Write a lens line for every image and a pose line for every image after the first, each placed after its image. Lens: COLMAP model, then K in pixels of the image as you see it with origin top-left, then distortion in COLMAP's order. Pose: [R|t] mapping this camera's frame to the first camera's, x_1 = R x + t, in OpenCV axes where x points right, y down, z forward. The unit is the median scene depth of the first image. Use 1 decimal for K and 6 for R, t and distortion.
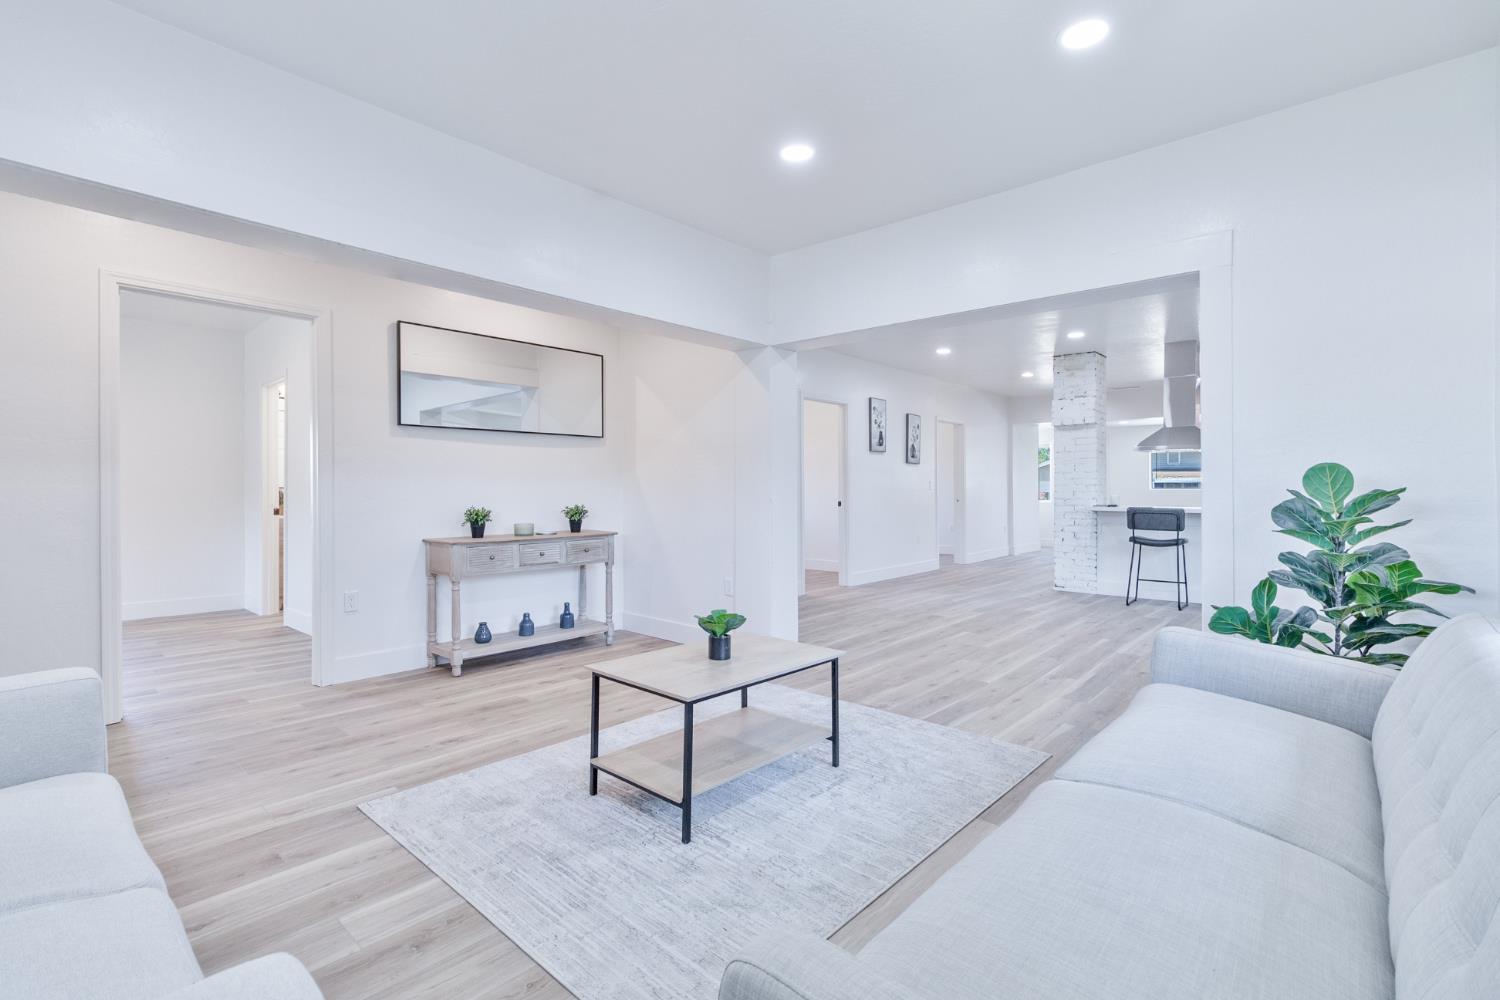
lens RADIAL K [[691.0, 0, 752.4], [0, 691.0, 496.5], [0, 0, 1]] dist [0.002845, 0.000076]
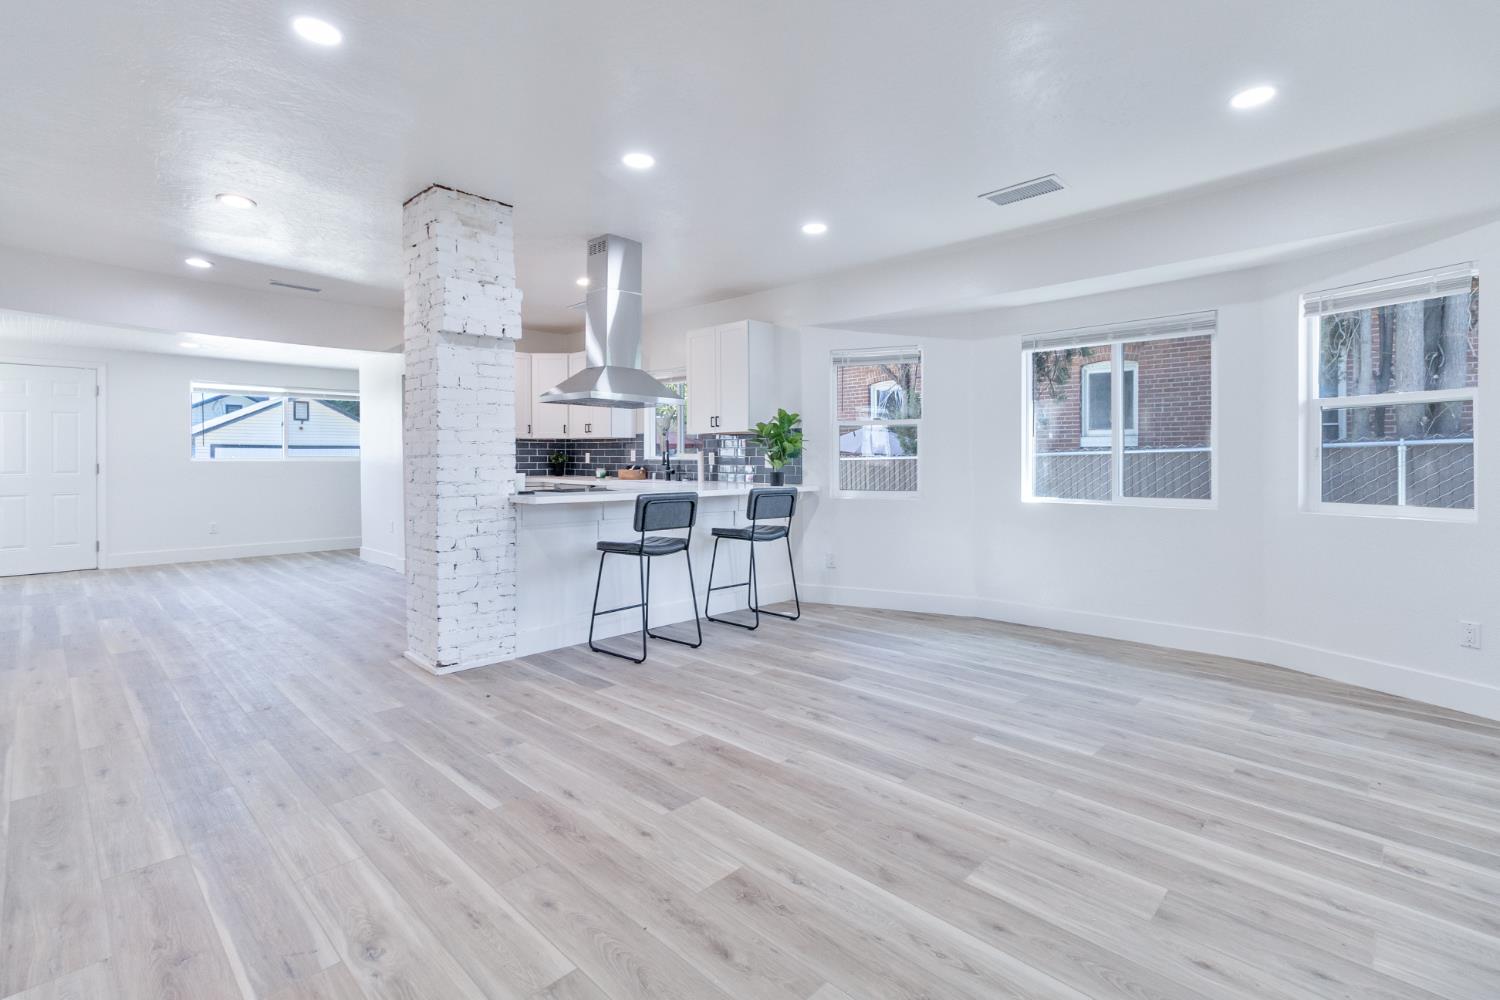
lens RADIAL K [[691.6, 0, 749.1], [0, 691.6, 465.6], [0, 0, 1]] dist [-0.000920, -0.000724]
pose [[0.043091, -0.010180, 0.999019, -0.035418], [0.008525, 0.999915, 0.009821, -0.014131], [-0.999035, 0.008093, 0.043175, 0.901083]]
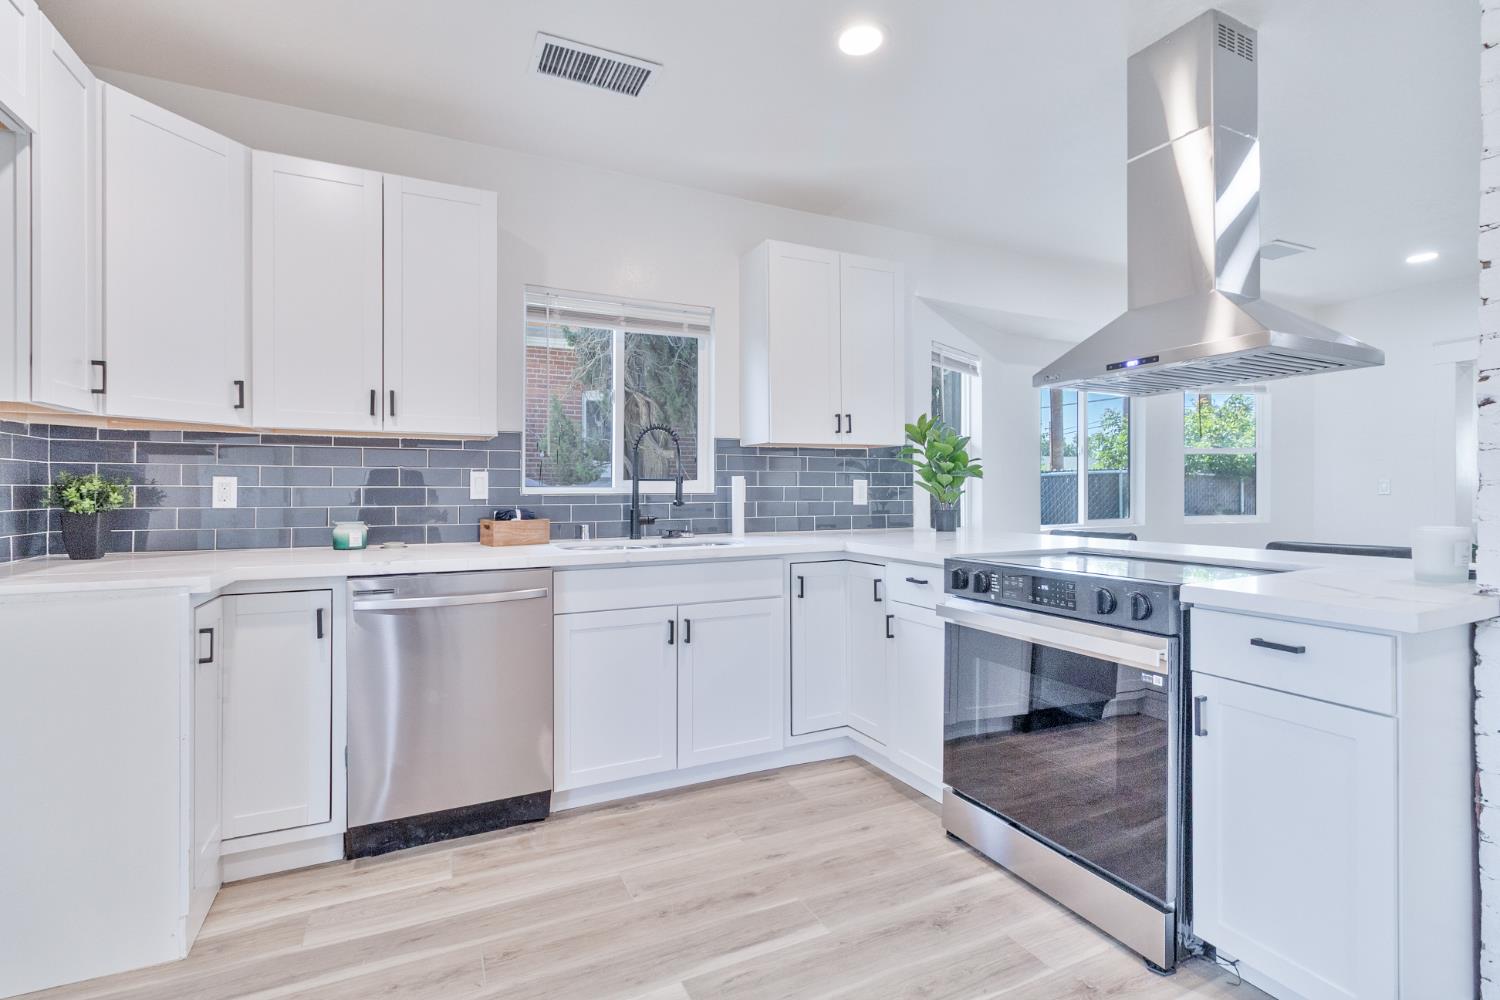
lens RADIAL K [[687.2, 0, 751.9], [0, 687.2, 486.6], [0, 0, 1]] dist [-0.000864, -0.000031]
pose [[-0.921760, 0.005949, 0.387715, 0.734944], [0.008906, 0.999943, 0.005830, -0.020628], [-0.387659, 0.008827, -0.921761, 1.472012]]
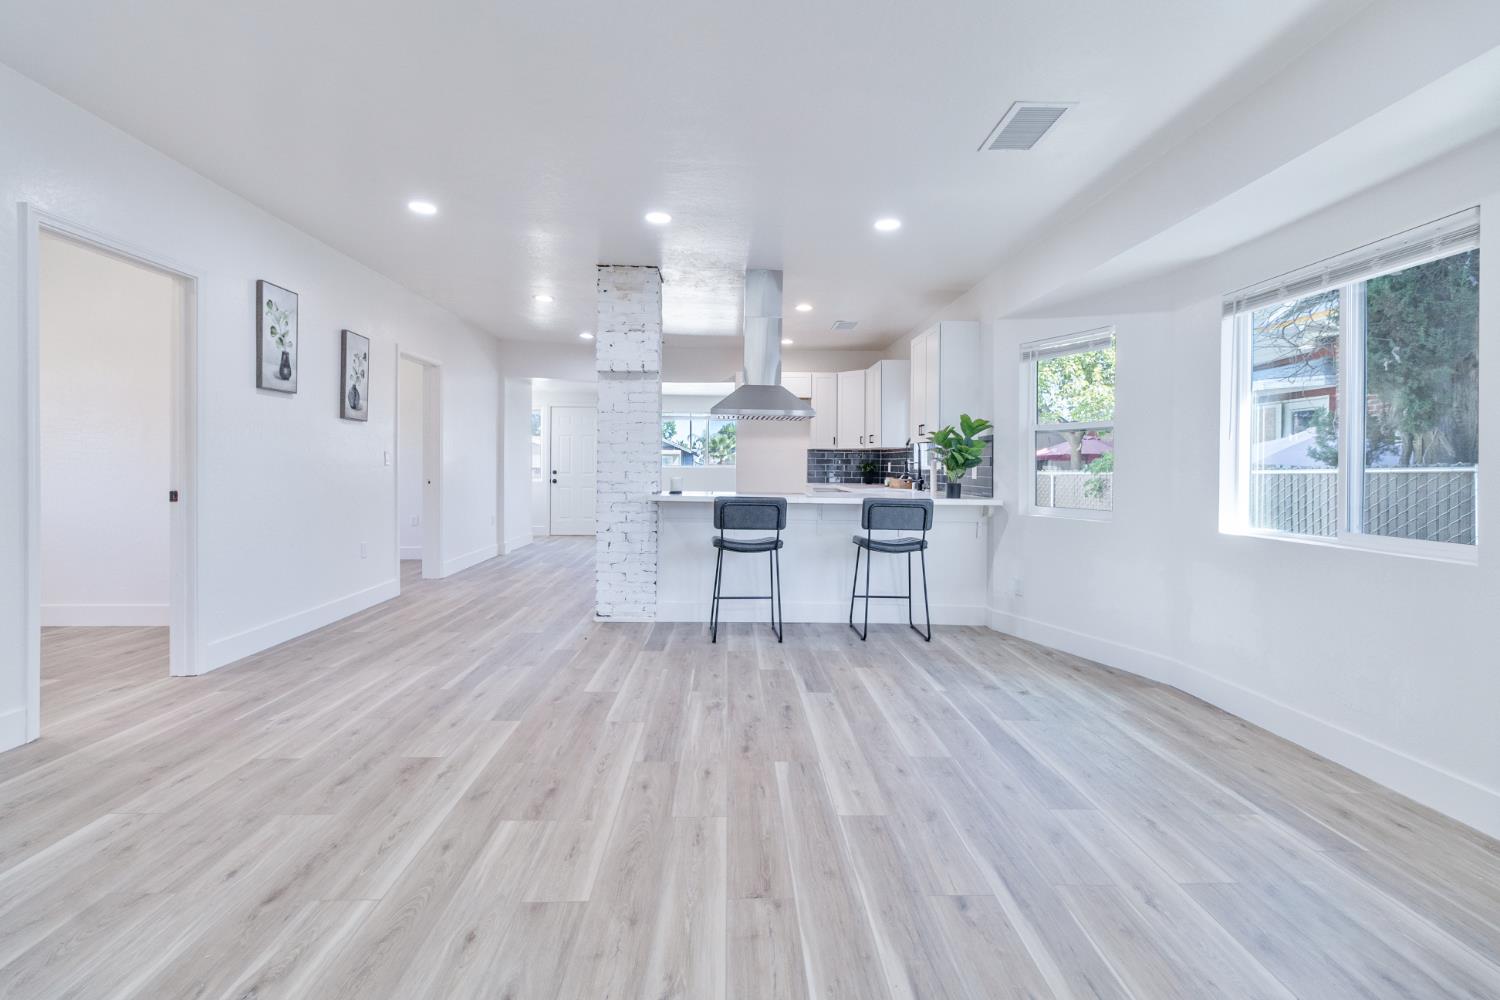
lens RADIAL K [[687.9, 0, 754.5], [0, 687.9, 468.2], [0, 0, 1]] dist [0.000575, 0.000281]
pose [[0.721630, 0.007171, 0.692242, 0.107892], [-0.005185, 0.999974, -0.004954, -0.009149], [-0.692259, -0.000014, 0.721649, 0.499779]]
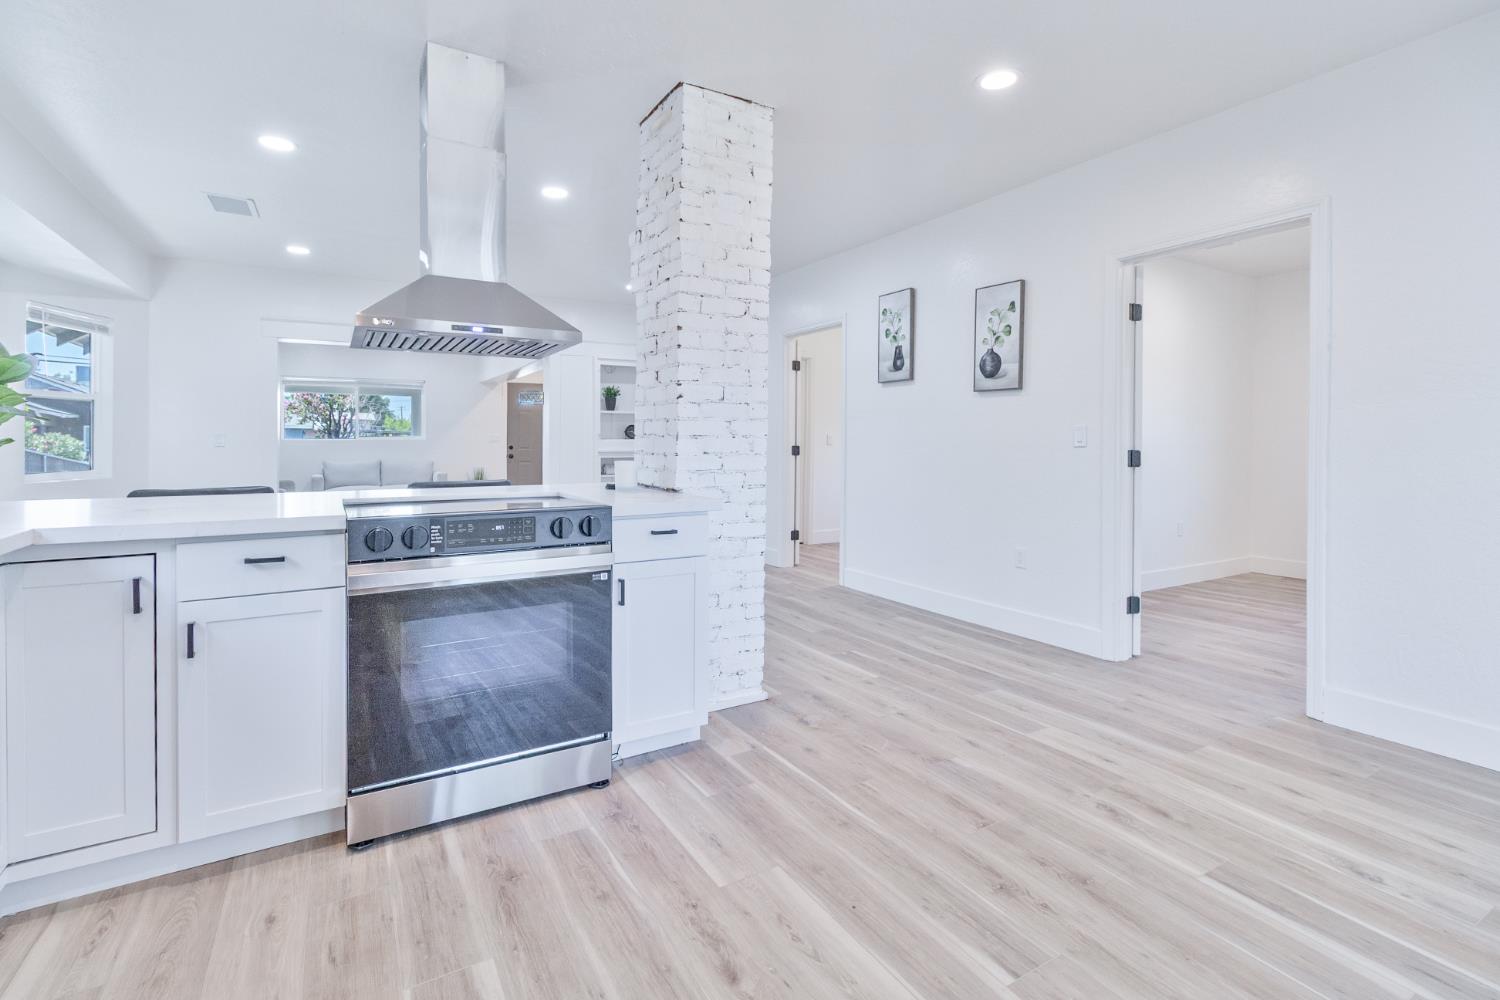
lens RADIAL K [[698.4, 0, 748.0], [0, 698.4, 443.8], [0, 0, 1]] dist [-0.001128, -0.000066]
pose [[-0.307123, 0.001586, -0.951668, 1.010803], [-0.012372, 0.999907, 0.005659, -0.016946], [0.951589, 0.013512, -0.307075, 1.360951]]
